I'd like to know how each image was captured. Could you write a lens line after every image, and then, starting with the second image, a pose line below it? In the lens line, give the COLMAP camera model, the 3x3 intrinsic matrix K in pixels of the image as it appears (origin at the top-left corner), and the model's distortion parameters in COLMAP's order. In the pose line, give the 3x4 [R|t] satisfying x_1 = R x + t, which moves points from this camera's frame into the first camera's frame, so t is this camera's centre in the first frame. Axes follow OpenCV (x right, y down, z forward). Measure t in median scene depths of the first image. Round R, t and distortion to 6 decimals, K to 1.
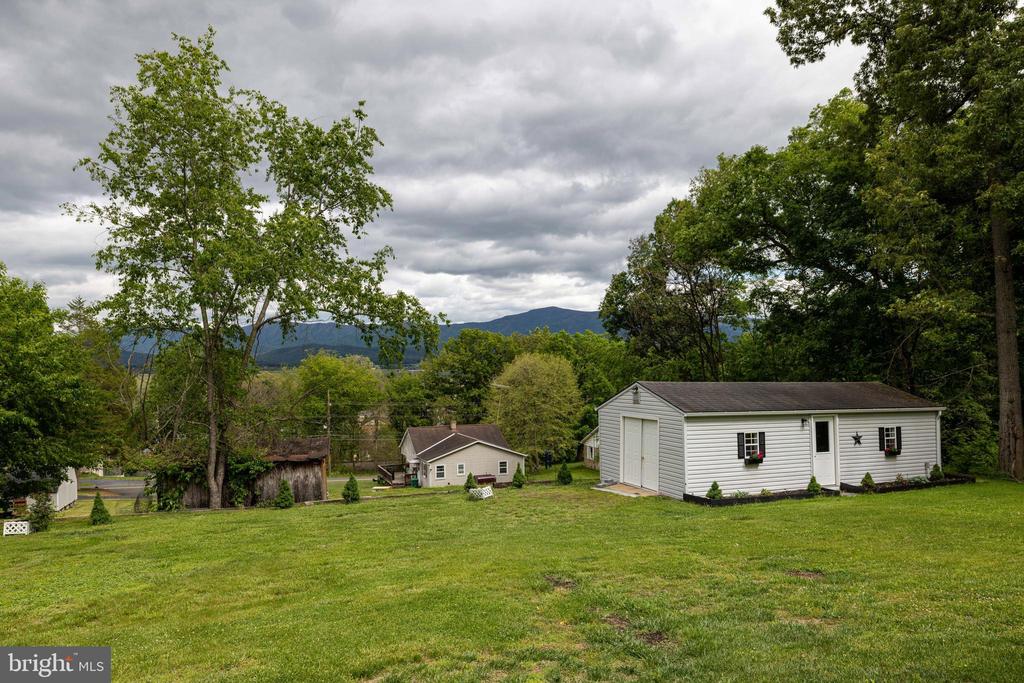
lens RADIAL K [[690.6, 0, 522.4], [0, 690.6, 378.2], [0, 0, 1]] dist [0.042293, -0.009476]
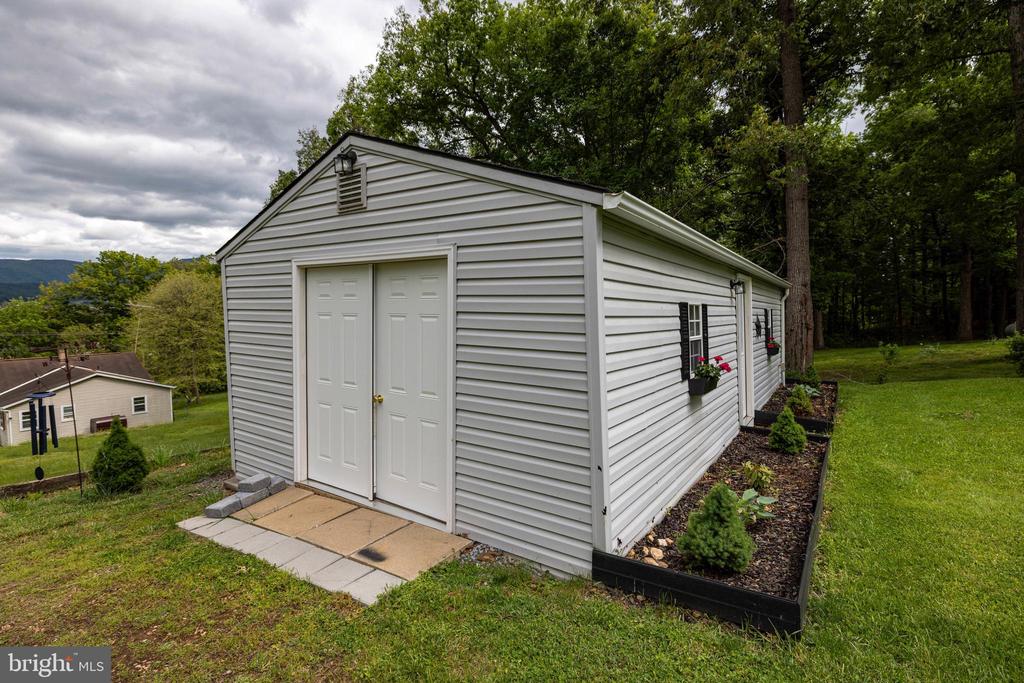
lens RADIAL K [[504.1, 0, 513.6], [0, 504.1, 345.6], [0, 0, 1]] dist [-0.001039, 0.000261]
pose [[0.851613, -0.035400, 0.522974, 0.040661], [0.004669, 0.998190, 0.059964, 0.028620], [-0.524150, -0.048624, 0.850237, 0.286293]]
